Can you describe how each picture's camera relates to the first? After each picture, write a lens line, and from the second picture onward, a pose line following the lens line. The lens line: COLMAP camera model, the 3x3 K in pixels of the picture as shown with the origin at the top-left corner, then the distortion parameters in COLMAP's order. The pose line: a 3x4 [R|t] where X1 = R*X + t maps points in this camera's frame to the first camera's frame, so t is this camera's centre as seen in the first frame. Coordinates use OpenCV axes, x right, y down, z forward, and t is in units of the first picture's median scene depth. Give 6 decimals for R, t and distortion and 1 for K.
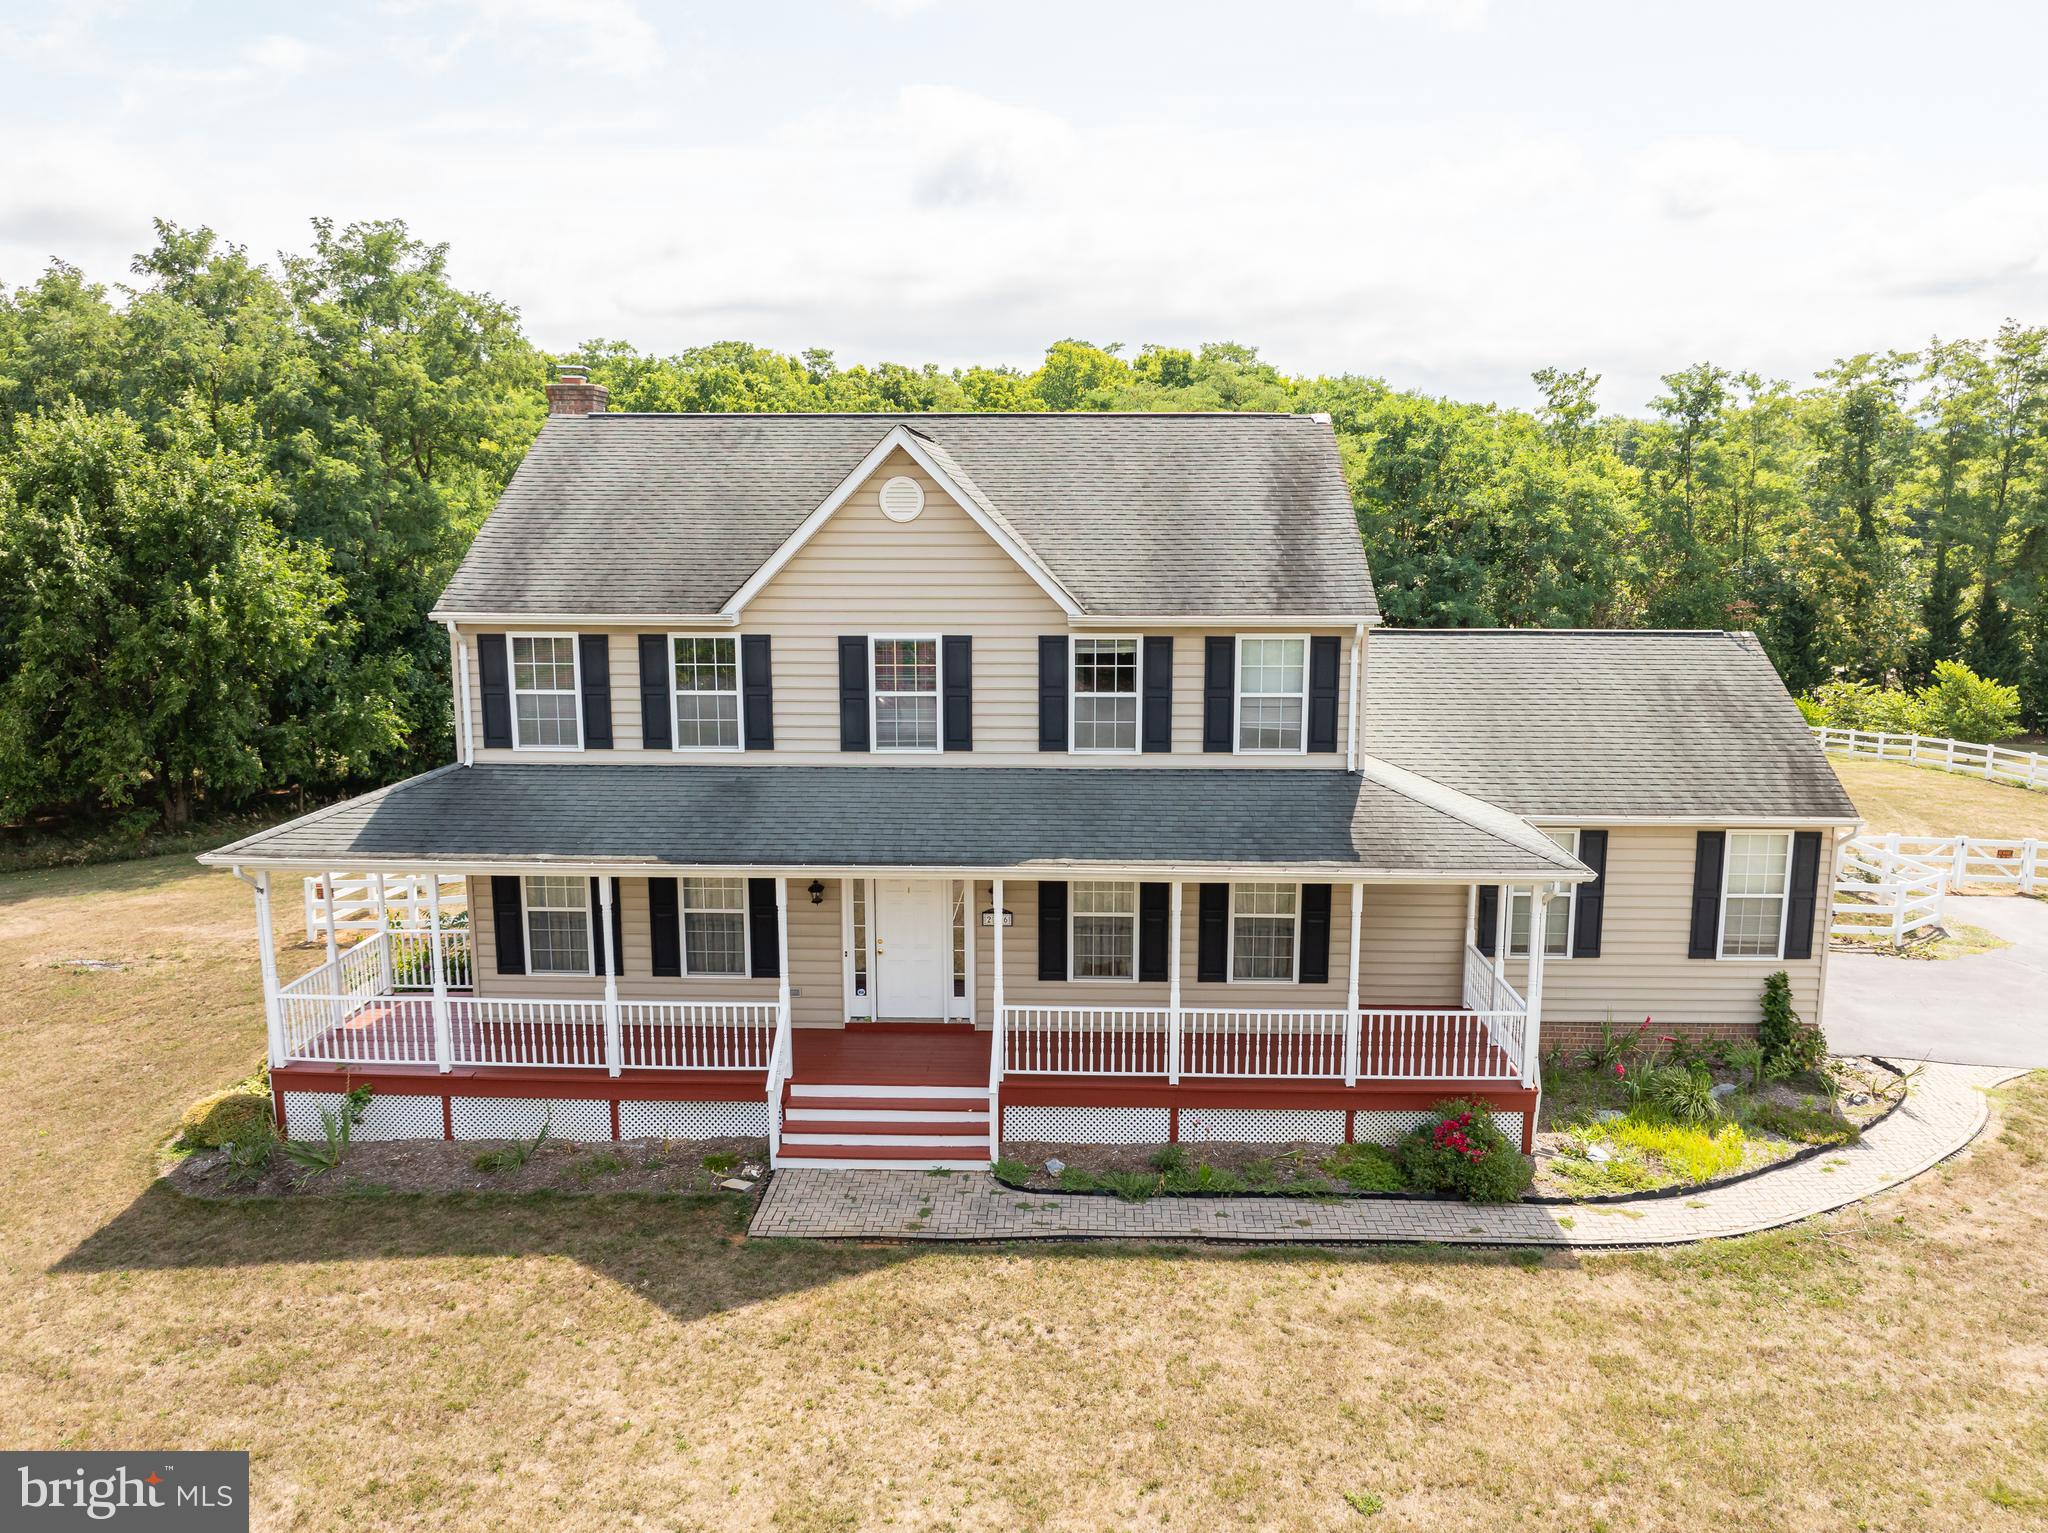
lens RADIAL K [[1507.0, 0, 1040.2], [0, 1507.0, 776.6], [0, 0, 1]] dist [-0.044360, 0.007598]
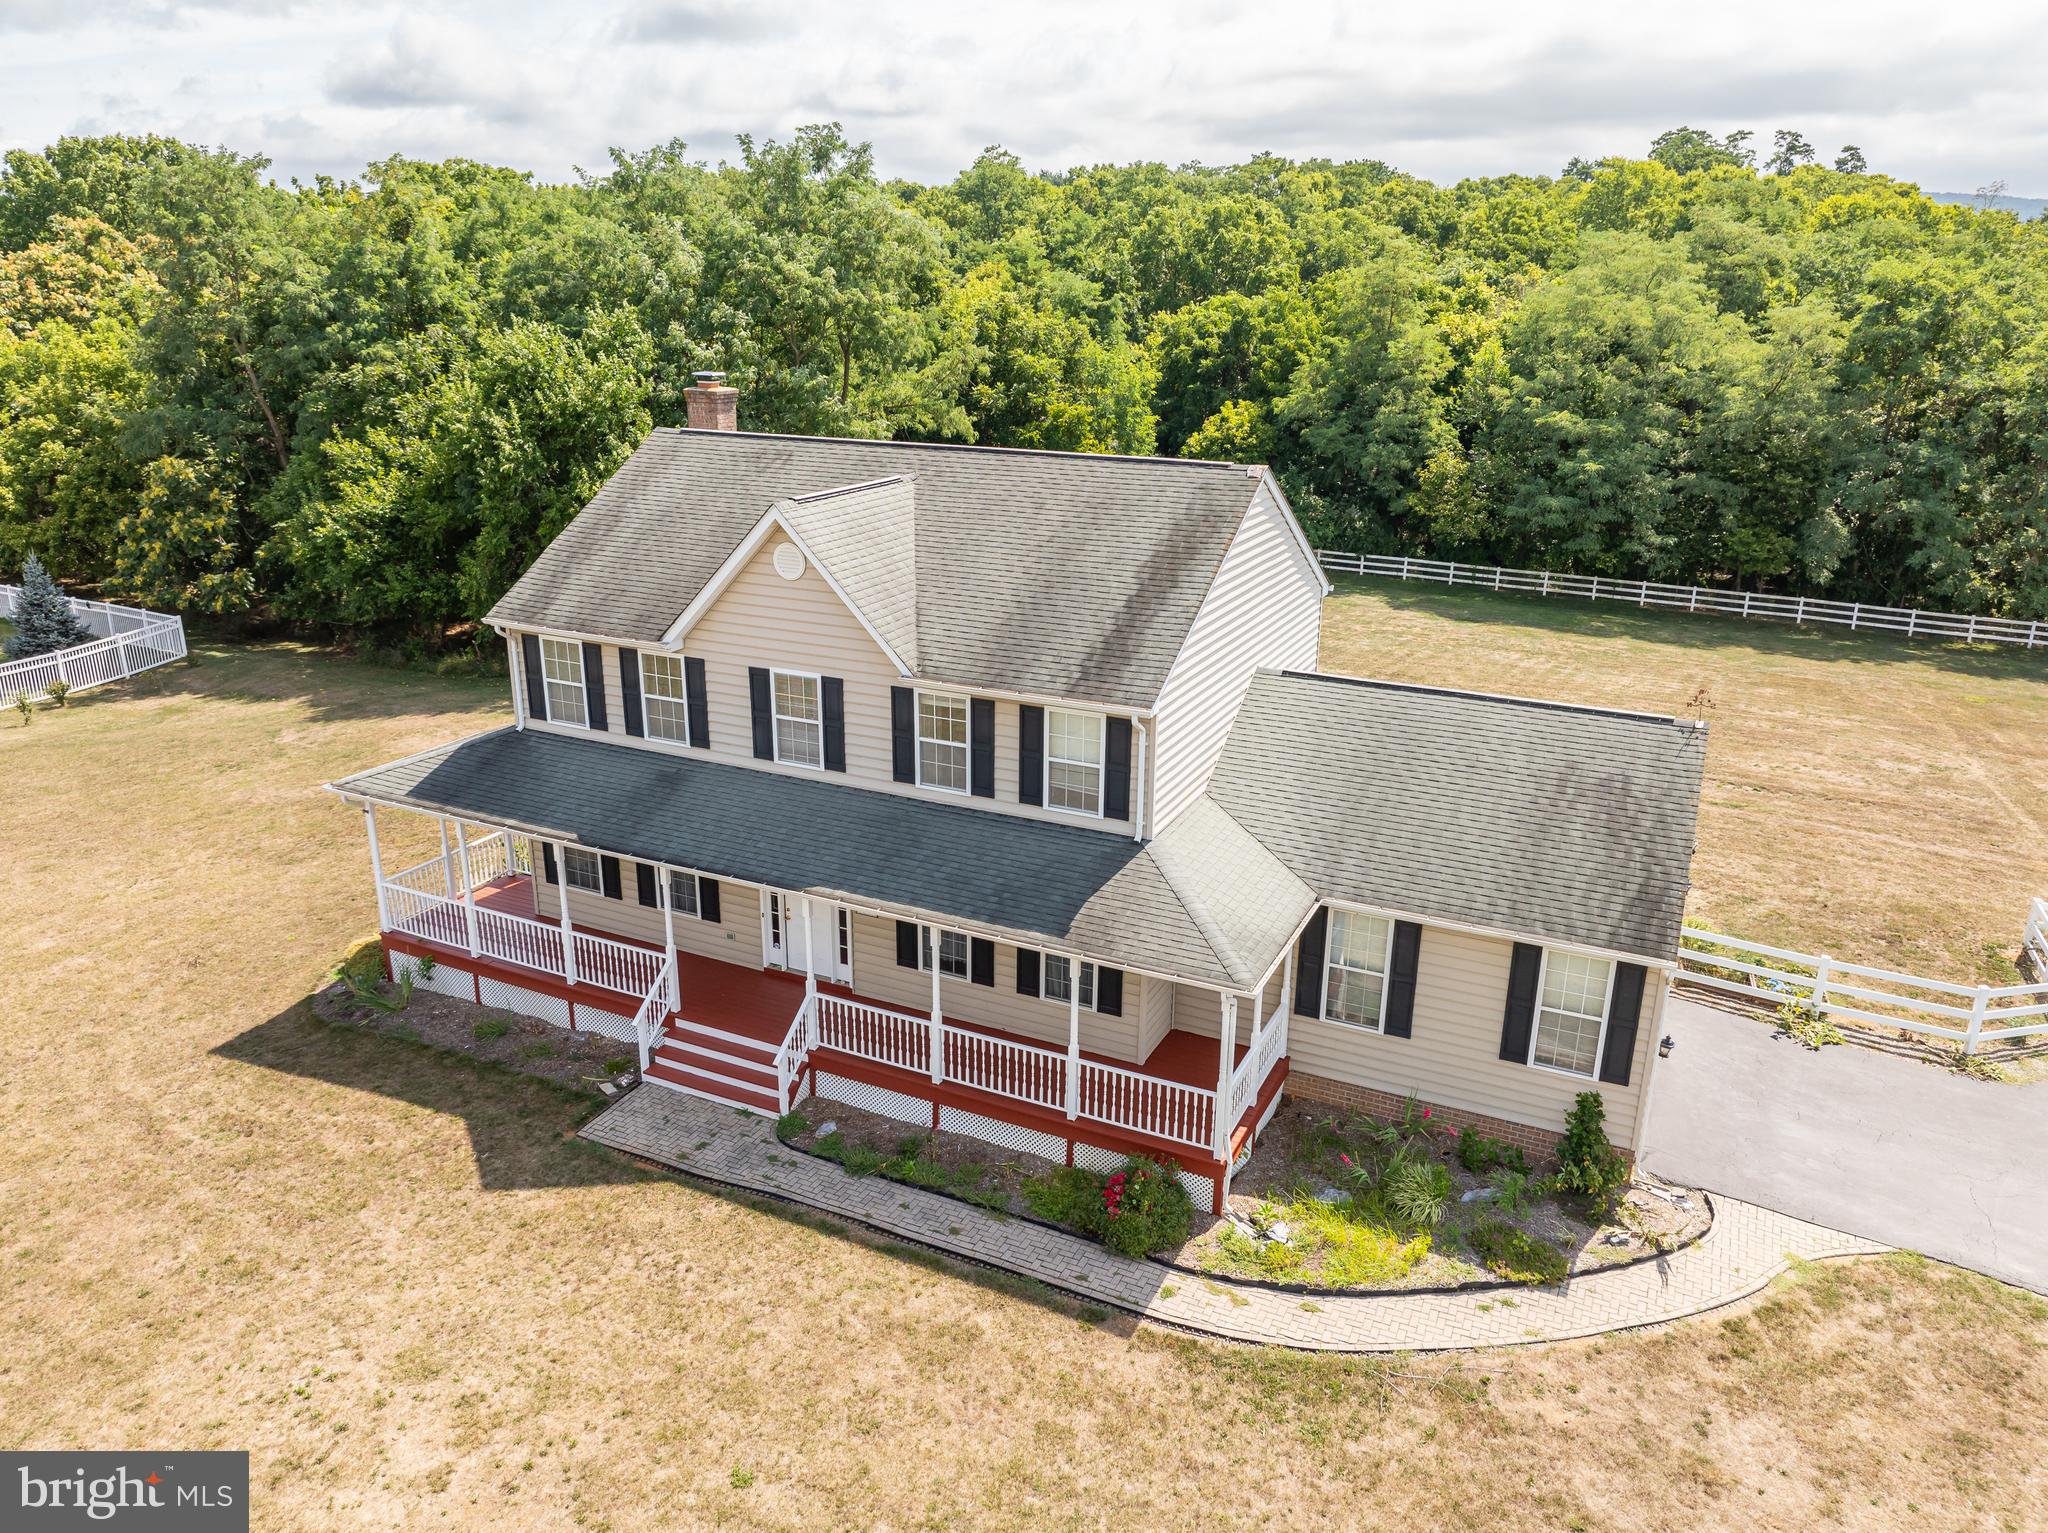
lens RADIAL K [[1447.3, 0, 1024.0], [0, 1447.3, 766.5], [0, 0, 1]] dist [-0.036307, -0.003898]
pose [[0.913228, 0.135565, -0.384236, 0.546415], [-0.078255, 0.983828, 0.161119, -0.226863], [0.399864, -0.117070, 0.909067, 0.017320]]
